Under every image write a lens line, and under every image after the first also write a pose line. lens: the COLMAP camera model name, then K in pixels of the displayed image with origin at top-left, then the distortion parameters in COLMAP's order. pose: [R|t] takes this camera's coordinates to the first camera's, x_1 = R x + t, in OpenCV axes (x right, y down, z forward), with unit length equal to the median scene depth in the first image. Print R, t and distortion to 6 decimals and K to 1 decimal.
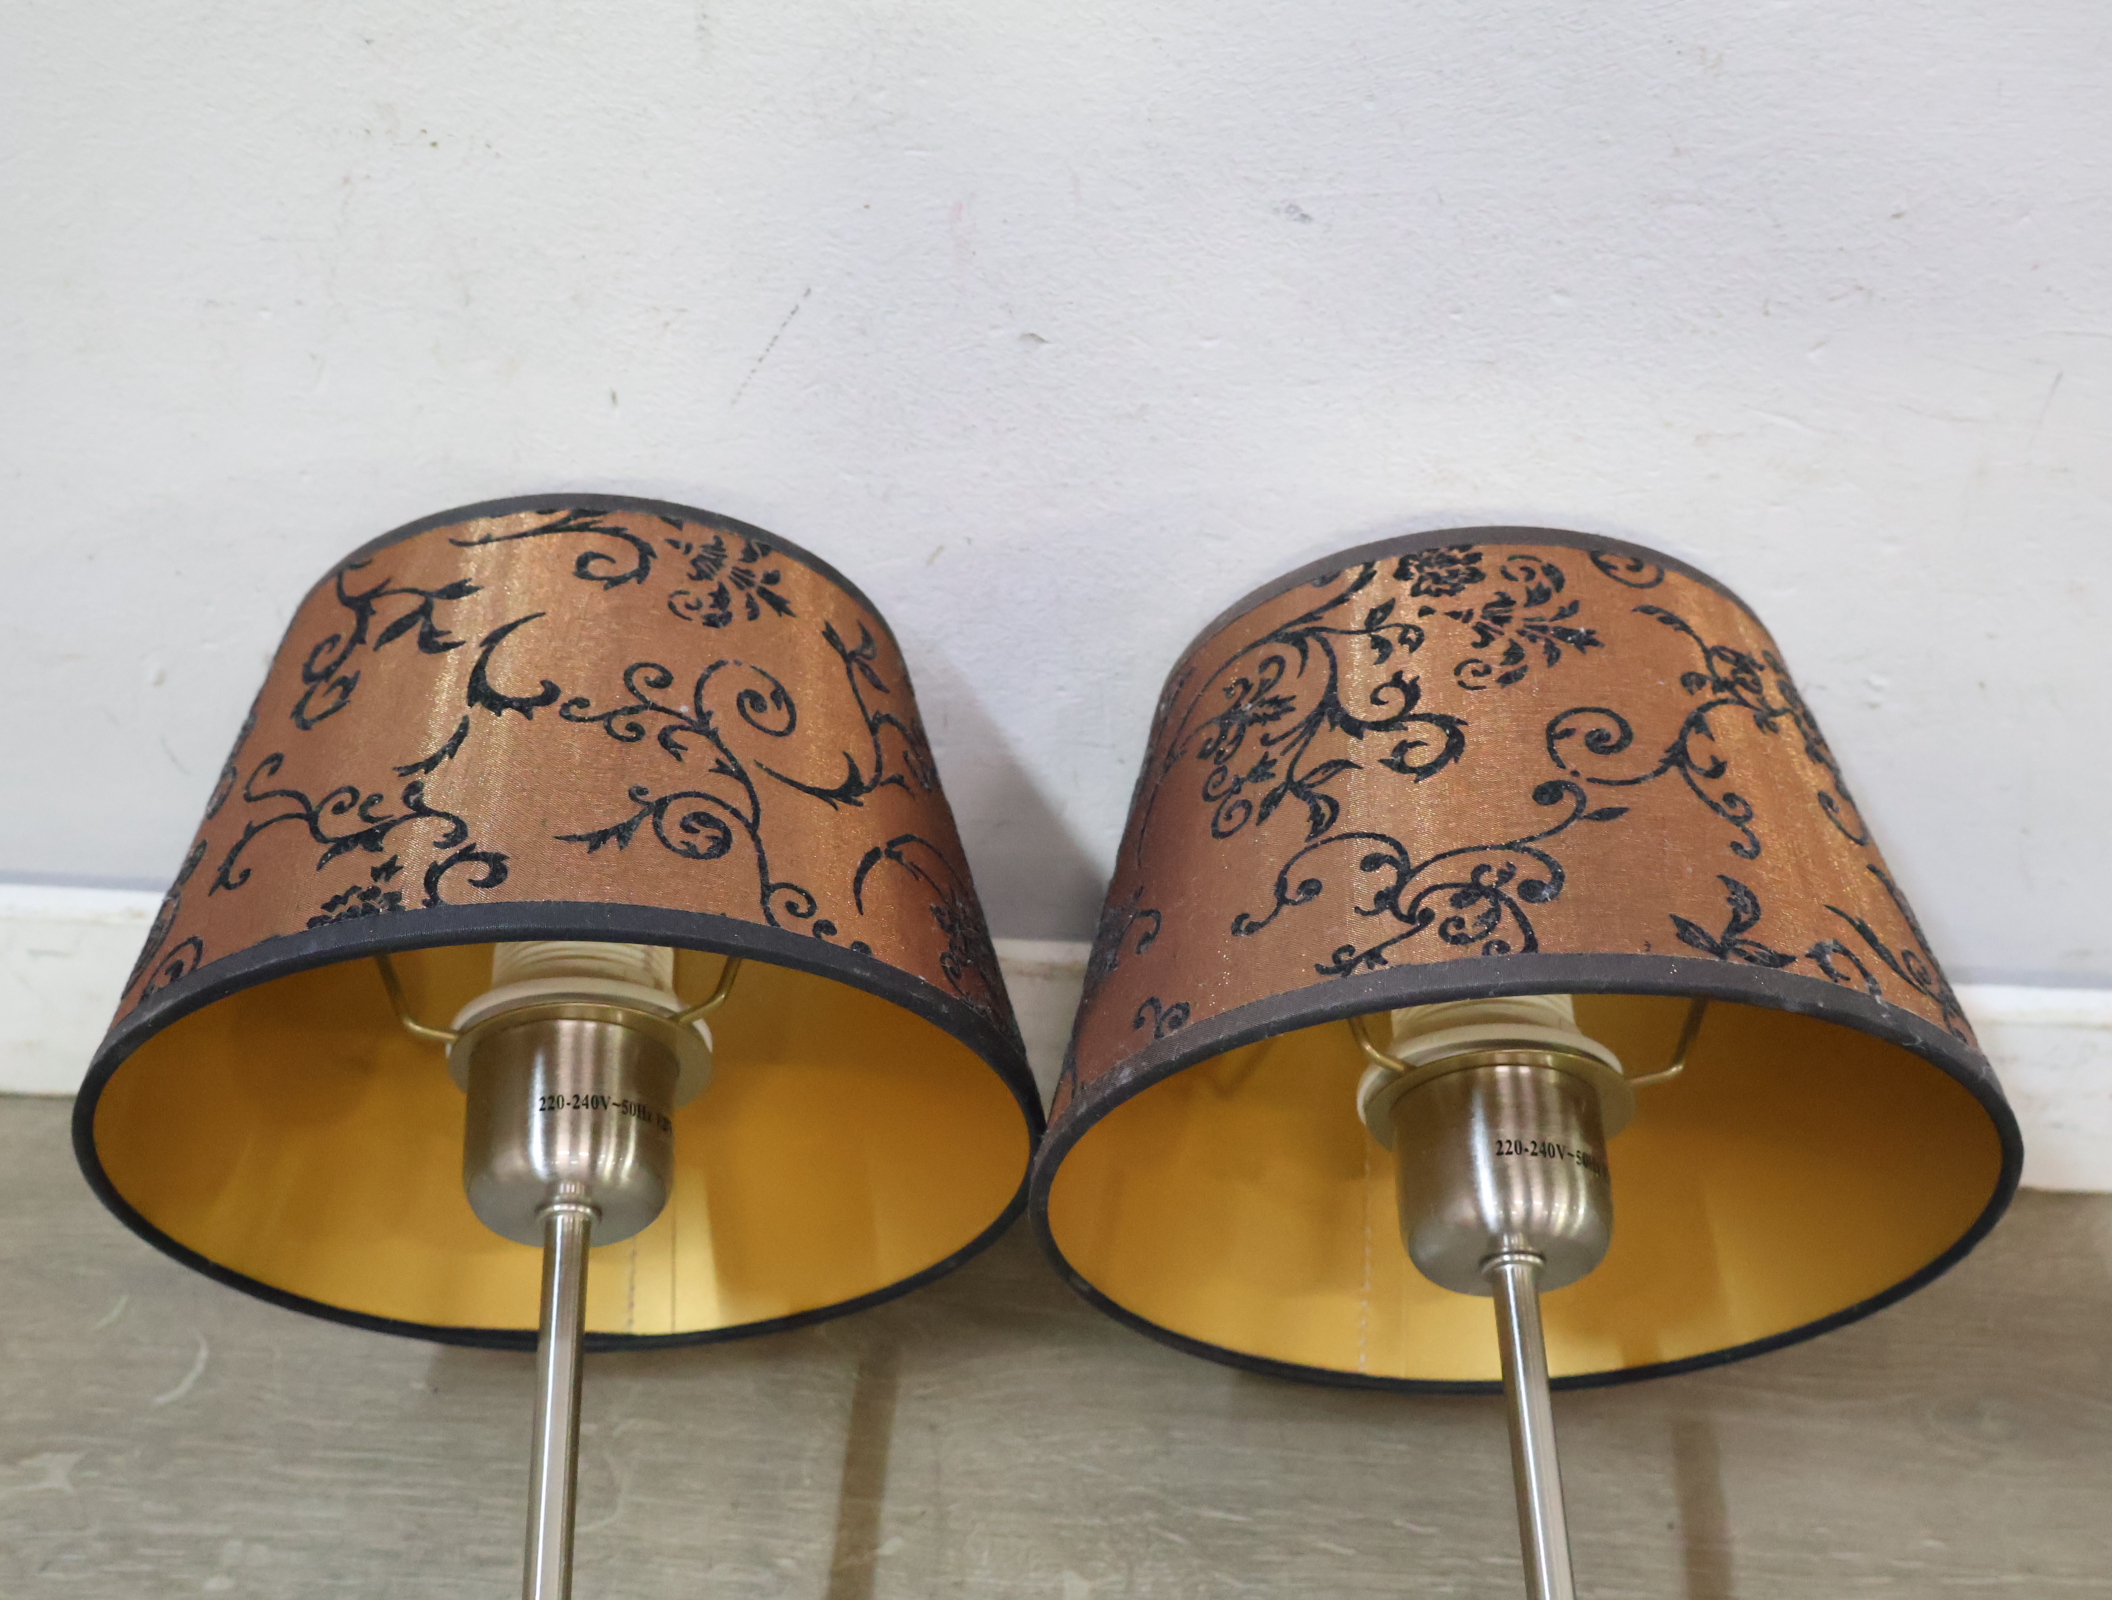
lens RADIAL K [[2380.9, 0, 1062.3], [0, 2380.9, 809.2], [0, 0, 1]] dist [-0.016033, 0.005200]
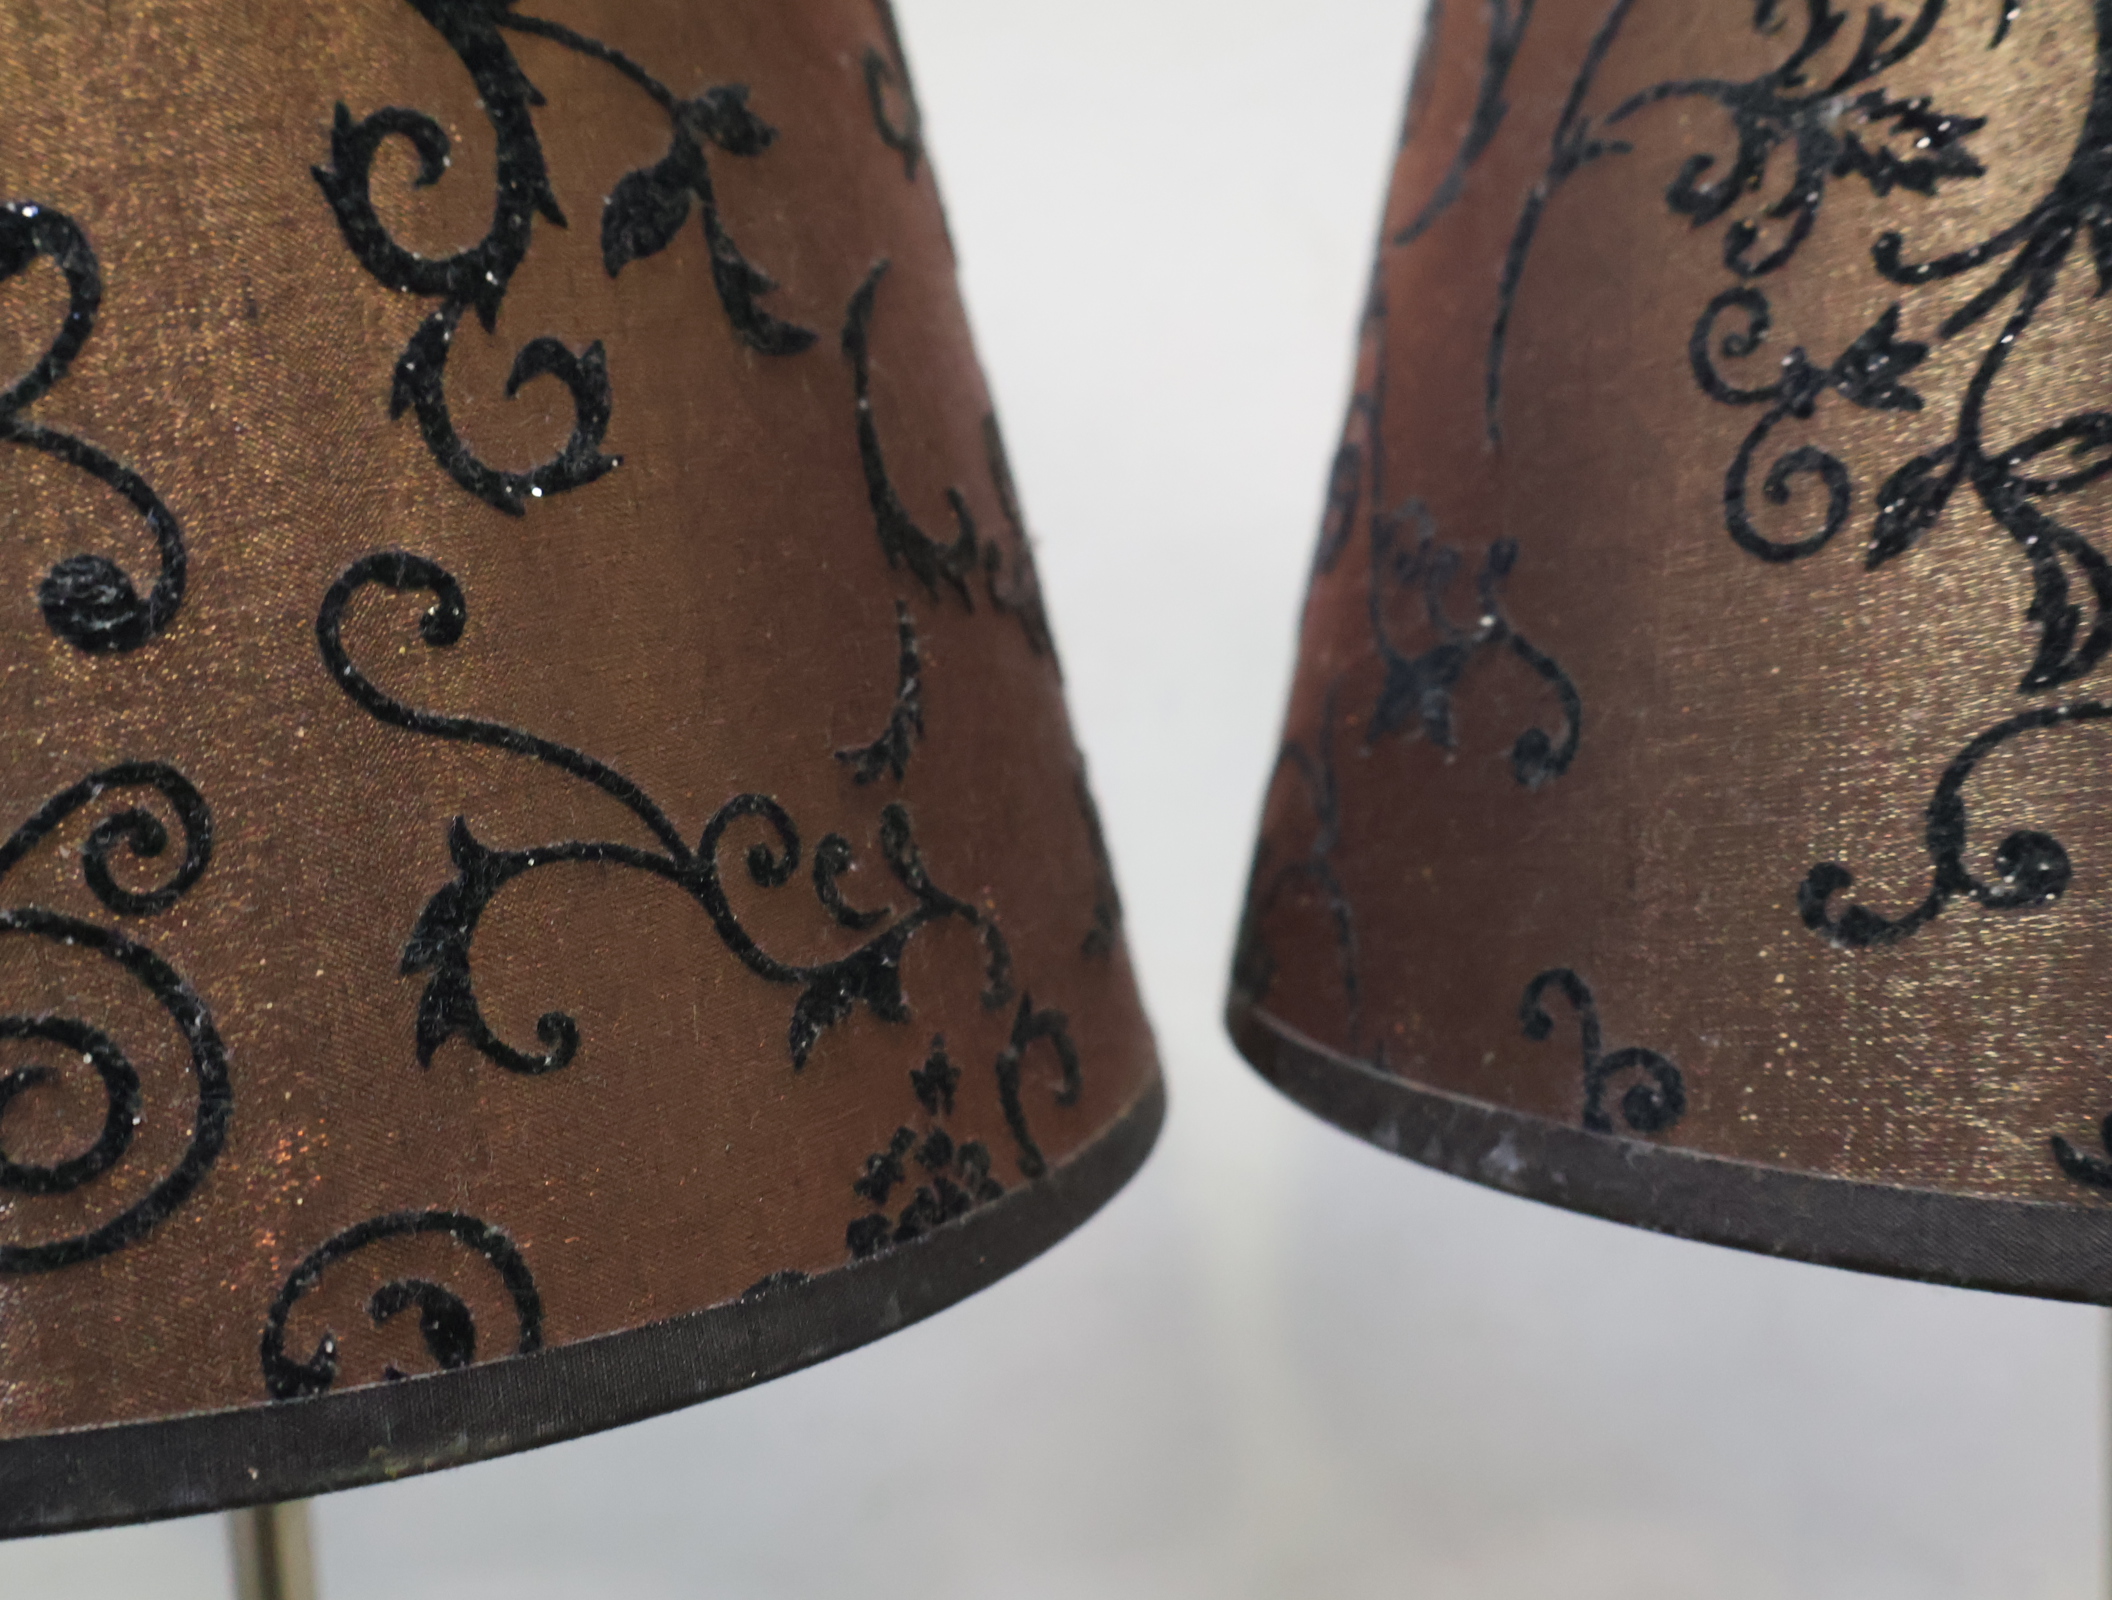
lens RADIAL K [[2380.9, 0, 1062.3], [0, 2380.9, 809.2], [0, 0, 1]] dist [-0.016033, 0.005200]
pose [[0.998773, -0.048196, 0.011386, -0.052787], [0.028610, 0.749219, 0.661704, -0.212261], [-0.040422, -0.660566, 0.749679, 0.655155]]
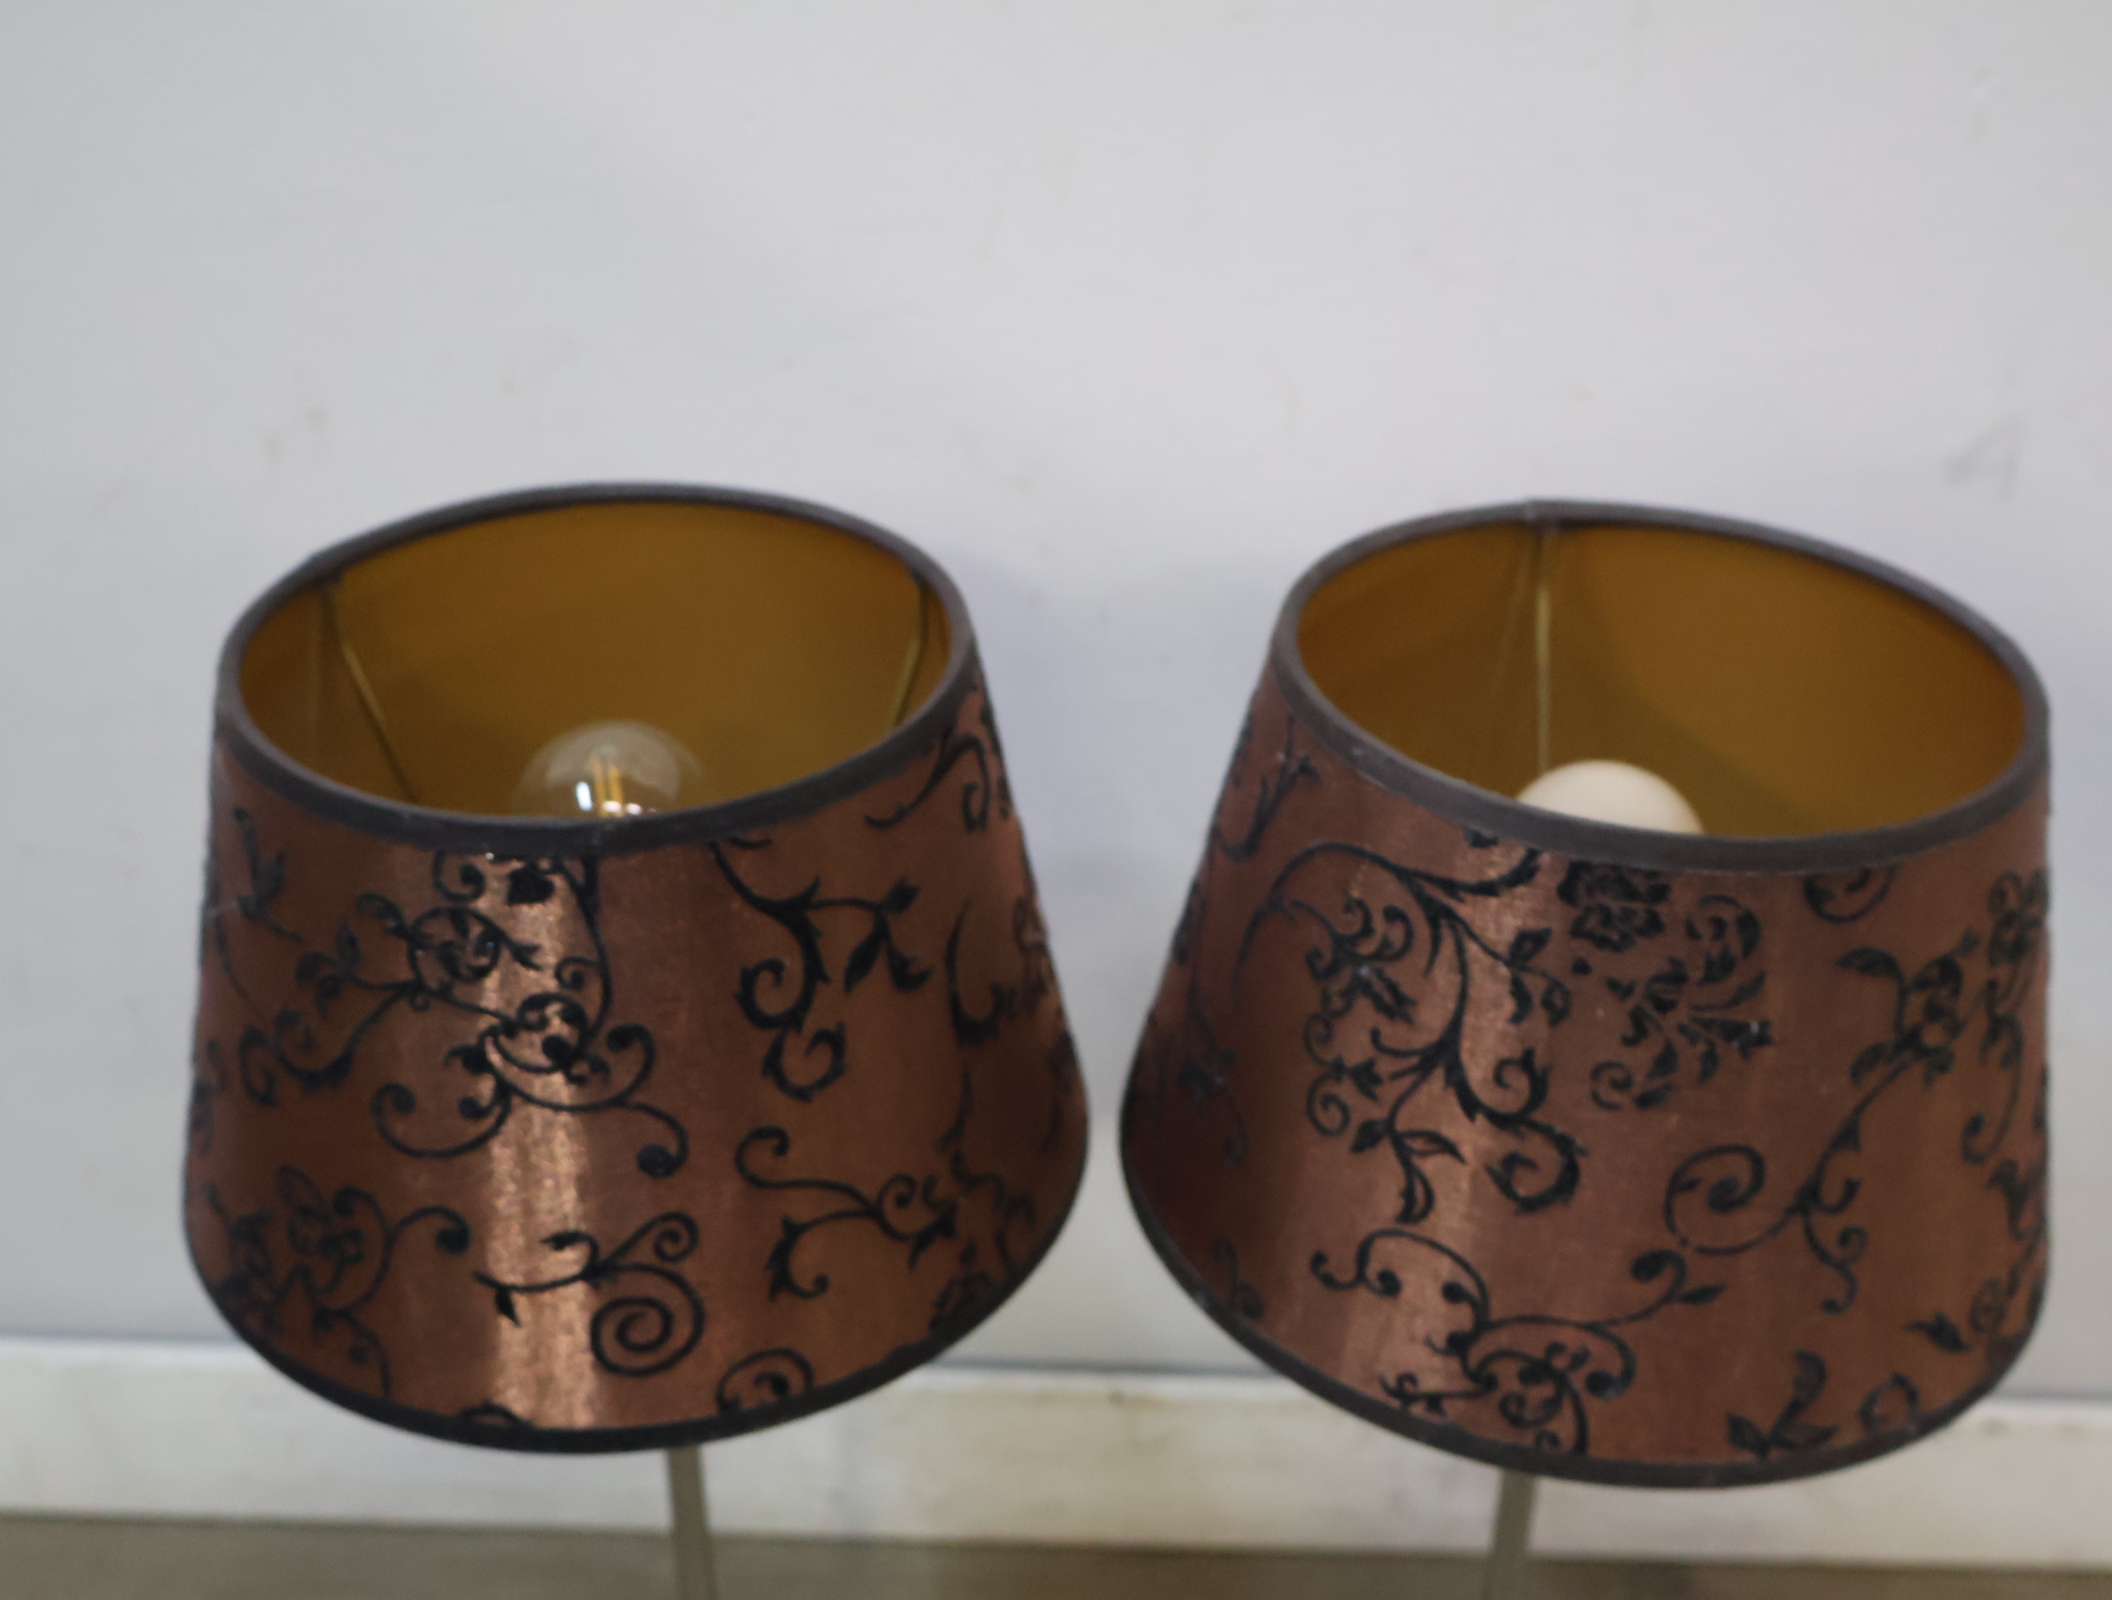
lens RADIAL K [[2380.9, 0, 1062.3], [0, 2380.9, 809.2], [0, 0, 1]] dist [-0.016033, 0.005200]
pose [[0.998181, 0.036734, -0.047813, 0.006507], [0.026681, 0.442021, 0.896608, -0.866661], [0.054070, -0.896252, 0.440237, 0.662390]]
